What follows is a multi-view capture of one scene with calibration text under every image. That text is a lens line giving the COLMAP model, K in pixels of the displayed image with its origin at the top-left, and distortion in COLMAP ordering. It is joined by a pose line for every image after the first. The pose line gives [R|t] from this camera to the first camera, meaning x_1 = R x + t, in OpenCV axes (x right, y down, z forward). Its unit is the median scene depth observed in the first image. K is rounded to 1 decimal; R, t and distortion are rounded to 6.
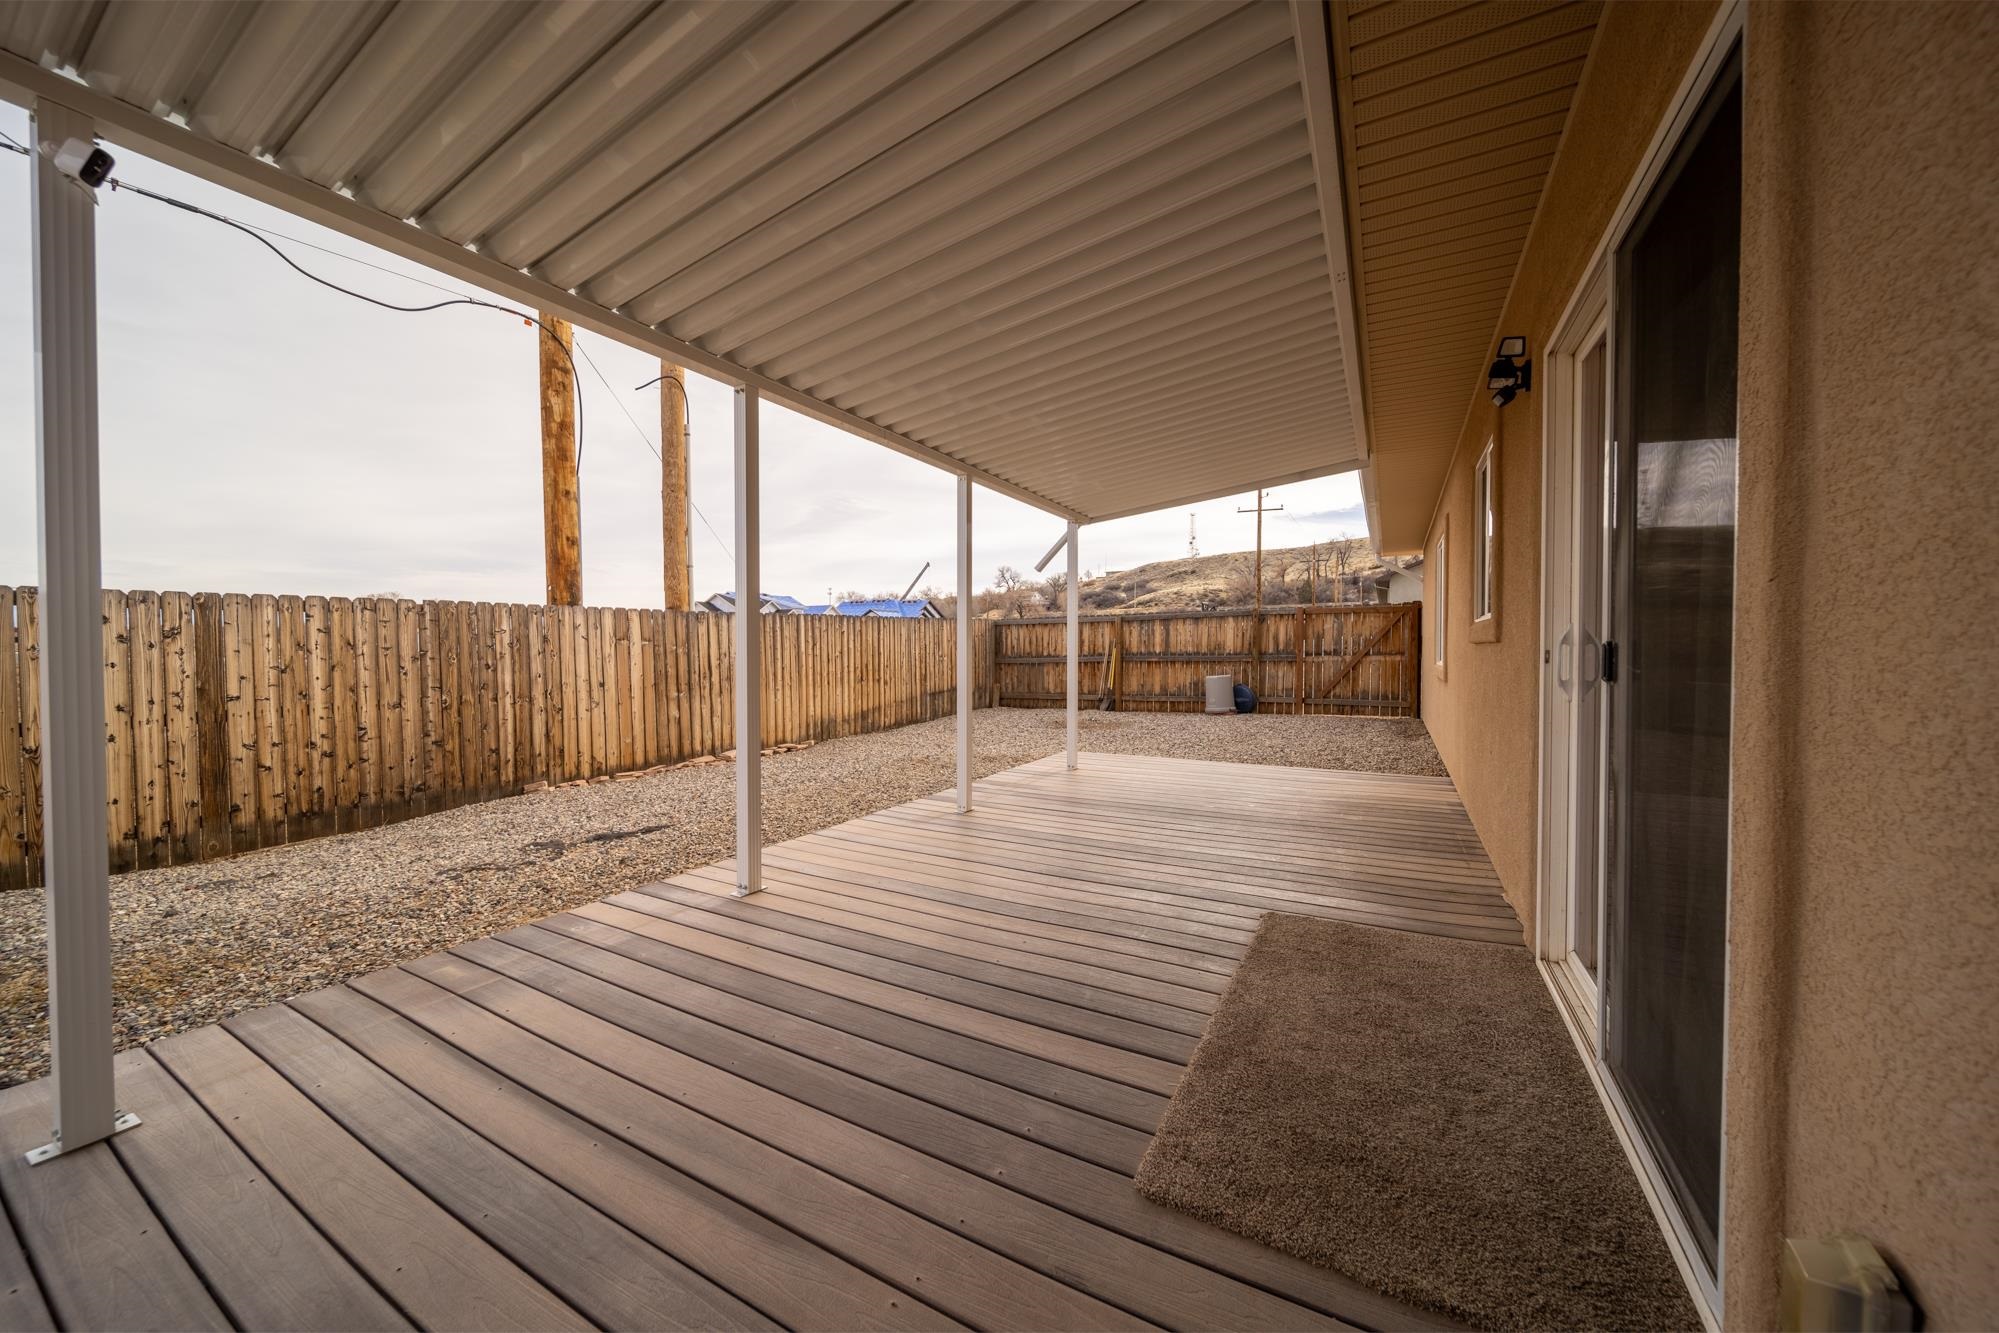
lens RADIAL K [[691.4, 0, 999.5], [0, 691.4, 666.5], [0, 0, 1]] dist [-0.001243, -0.000073]
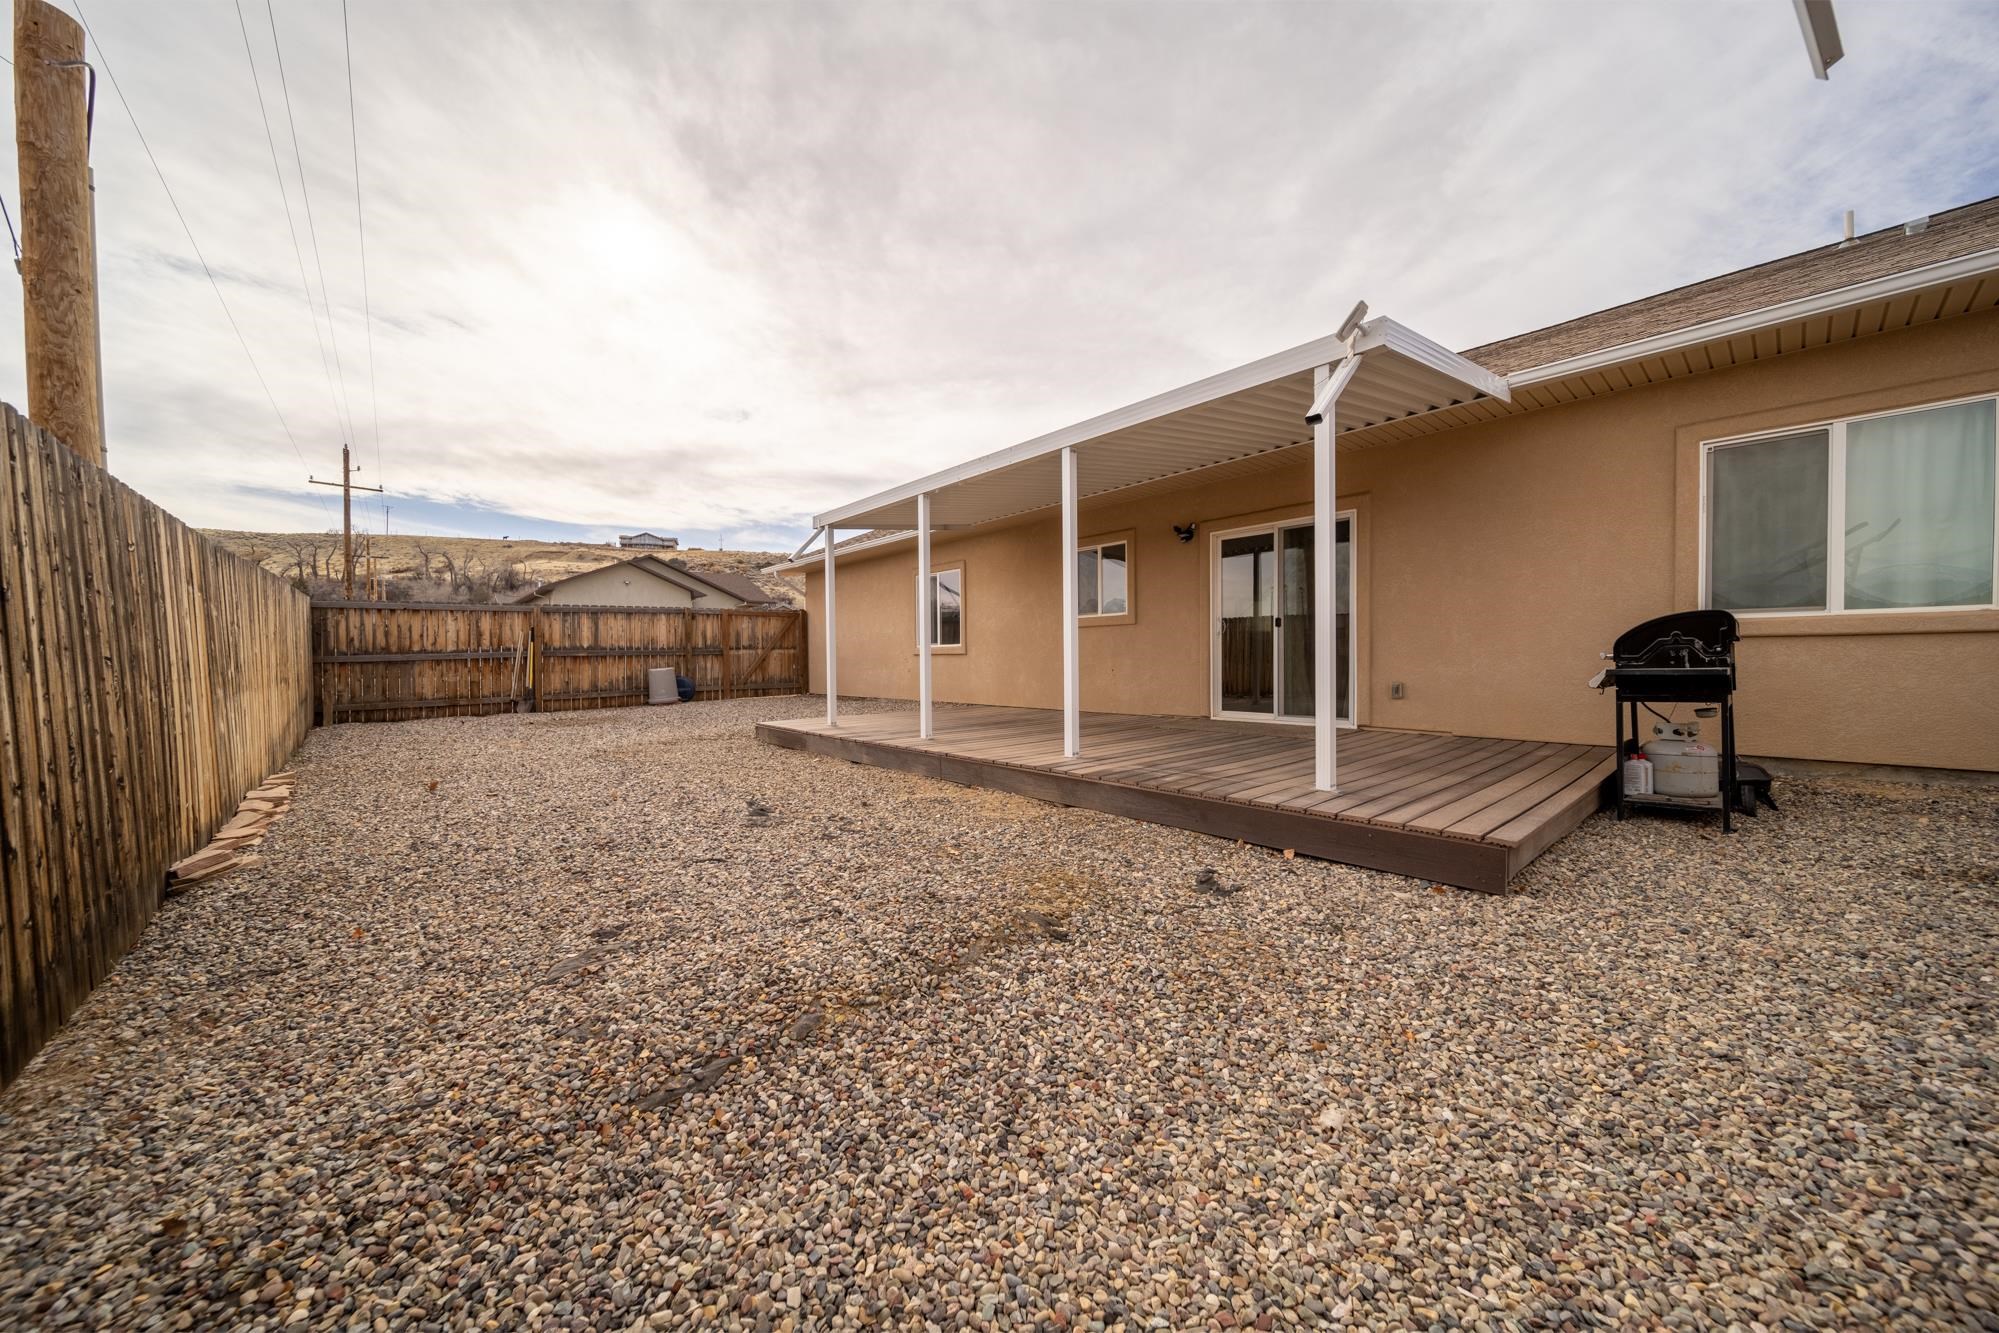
lens RADIAL K [[691.4, 0, 999.5], [0, 691.4, 666.5], [0, 0, 1]] dist [-0.001243, -0.000073]
pose [[0.336488, -0.013981, 0.941584, -0.529681], [0.036637, 0.999327, 0.001745, 0.028345], [-0.940975, 0.033910, 0.336774, 0.161950]]
